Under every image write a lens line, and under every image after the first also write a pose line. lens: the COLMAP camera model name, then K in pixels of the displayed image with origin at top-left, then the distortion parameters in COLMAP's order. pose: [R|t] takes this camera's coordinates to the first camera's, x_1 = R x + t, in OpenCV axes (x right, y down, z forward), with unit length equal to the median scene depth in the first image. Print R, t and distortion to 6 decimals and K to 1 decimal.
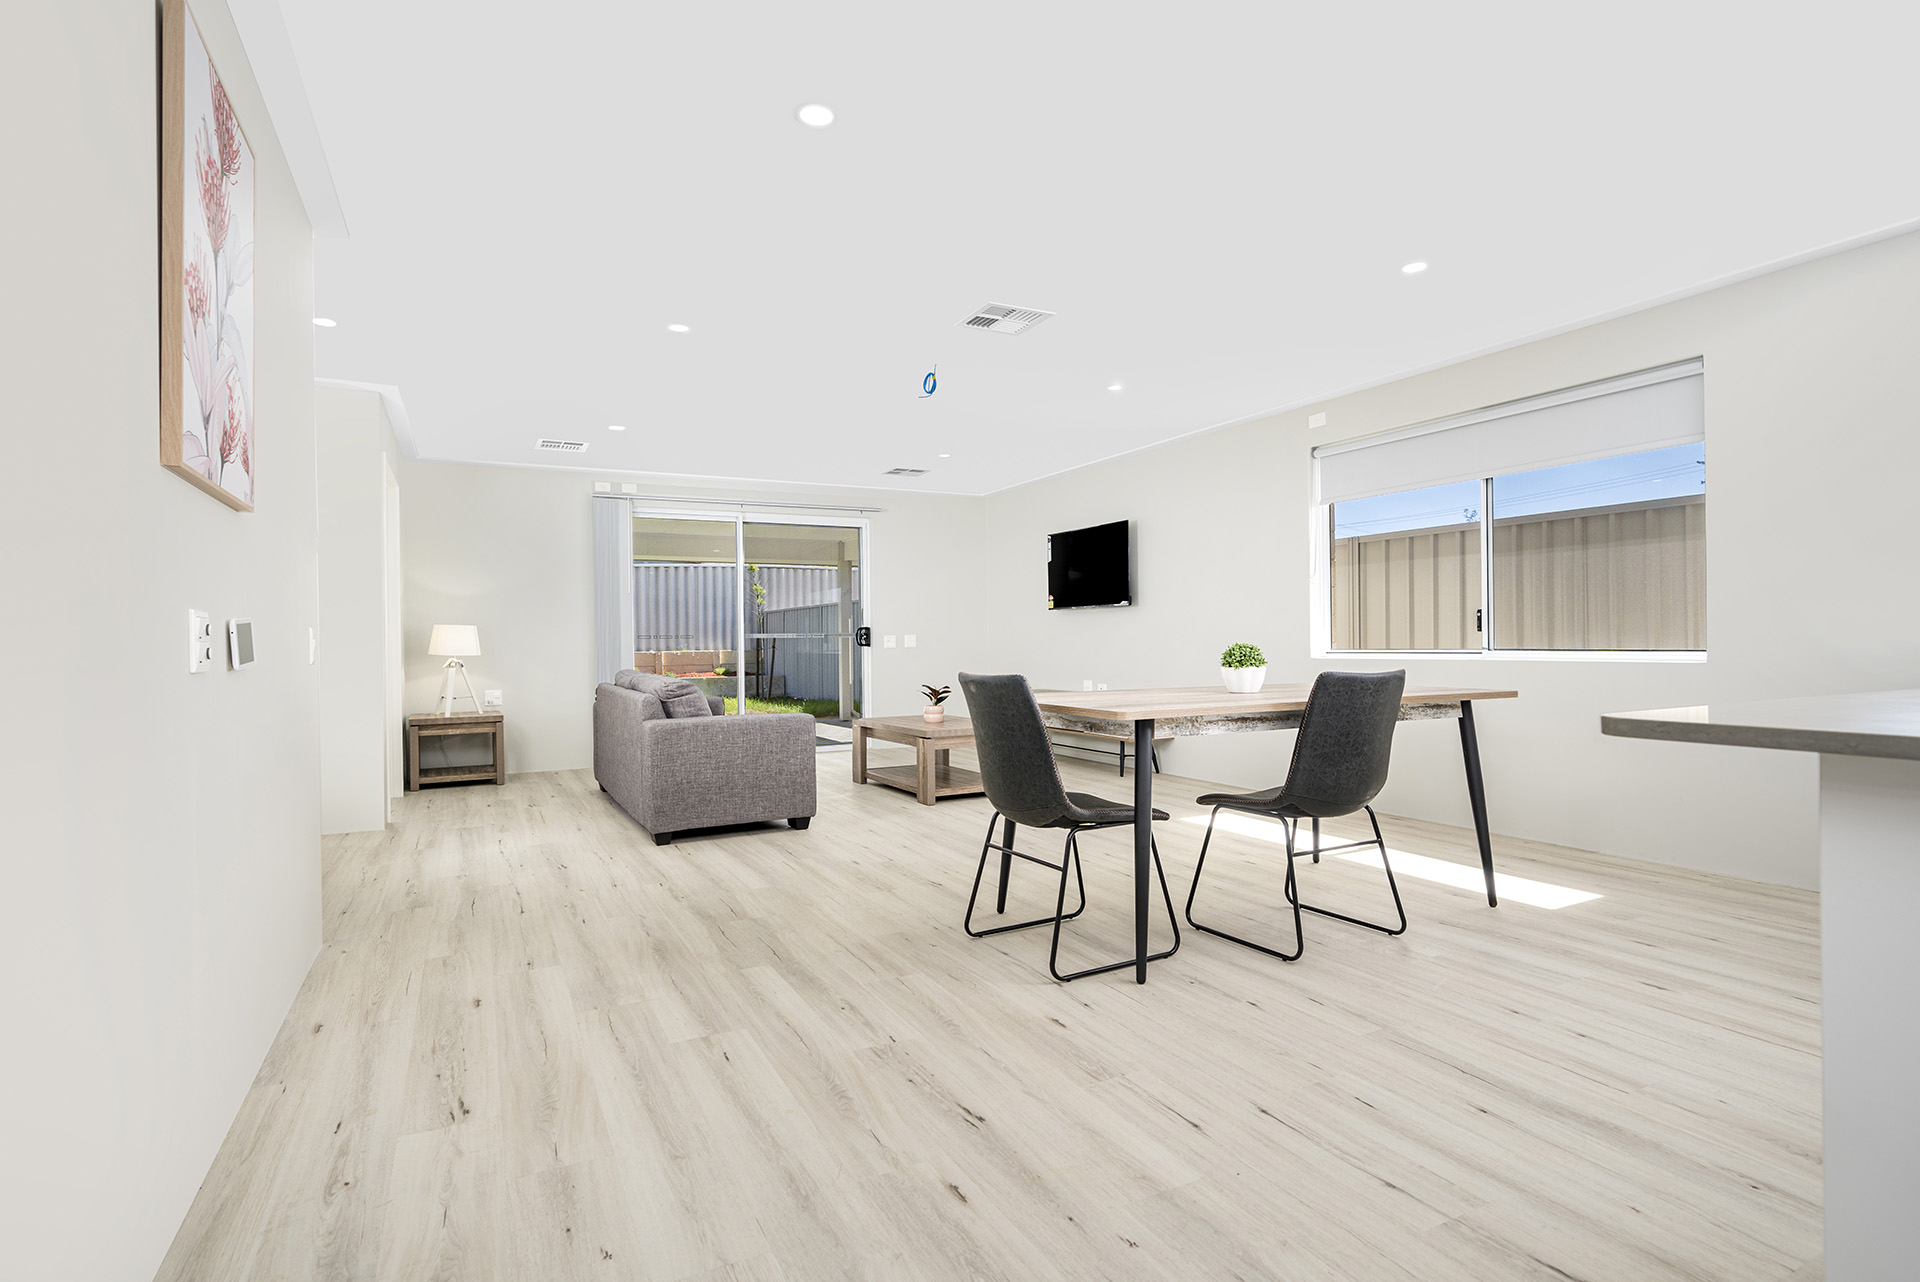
lens RADIAL K [[954.9, 0, 962.6], [0, 954.9, 638.1], [0, 0, 1]] dist [0.000534, 0.000146]
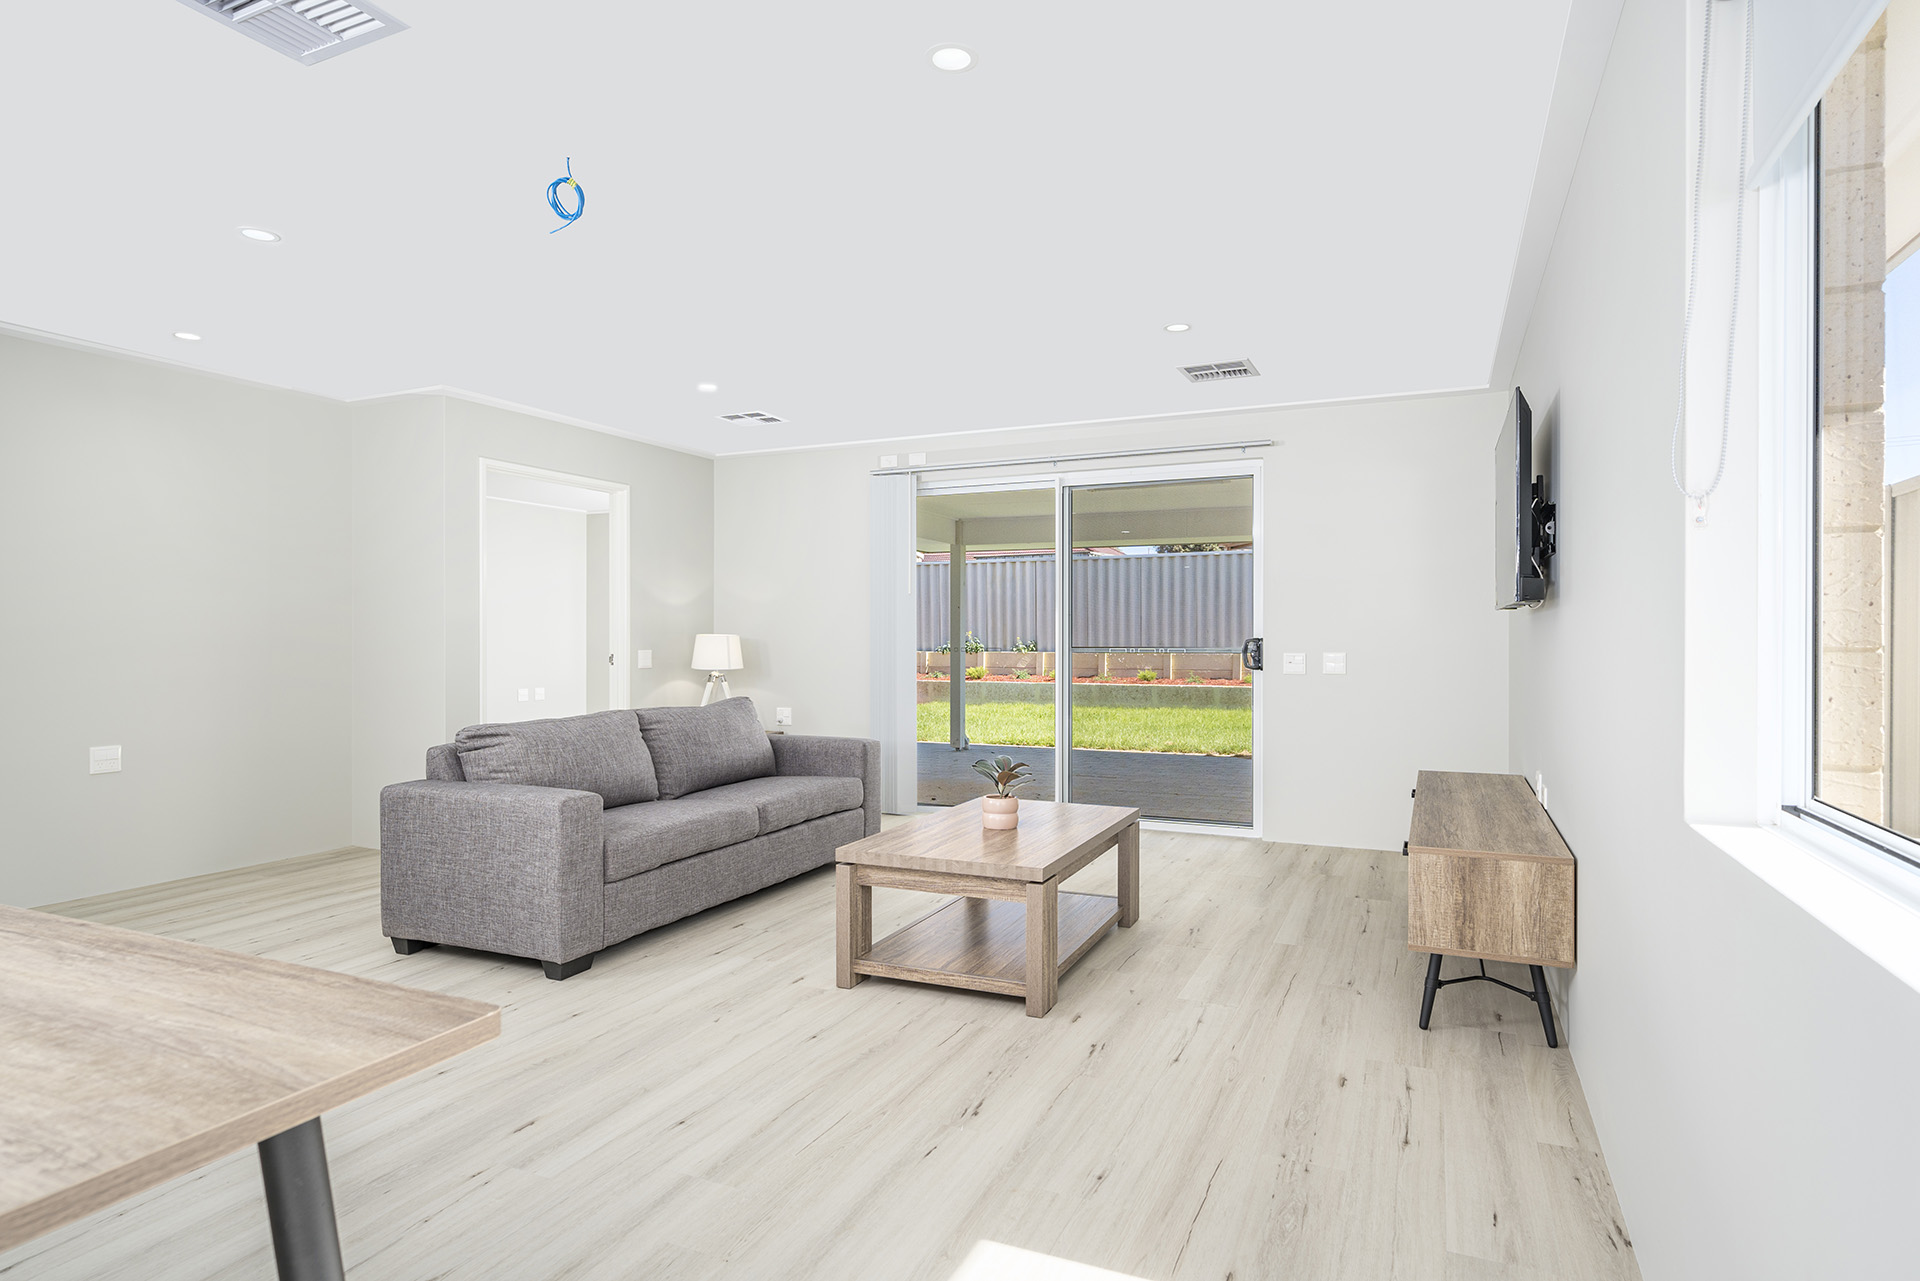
lens RADIAL K [[1034.6, 0, 962.7], [0, 1034.6, 648.2], [0, 0, 1]] dist [-0.008284, -0.000813]
pose [[0.620126, 0.018711, -0.784279, 0.339569], [-0.002945, 0.999764, 0.021524, -0.021306], [0.784497, -0.011038, 0.620035, 0.508521]]
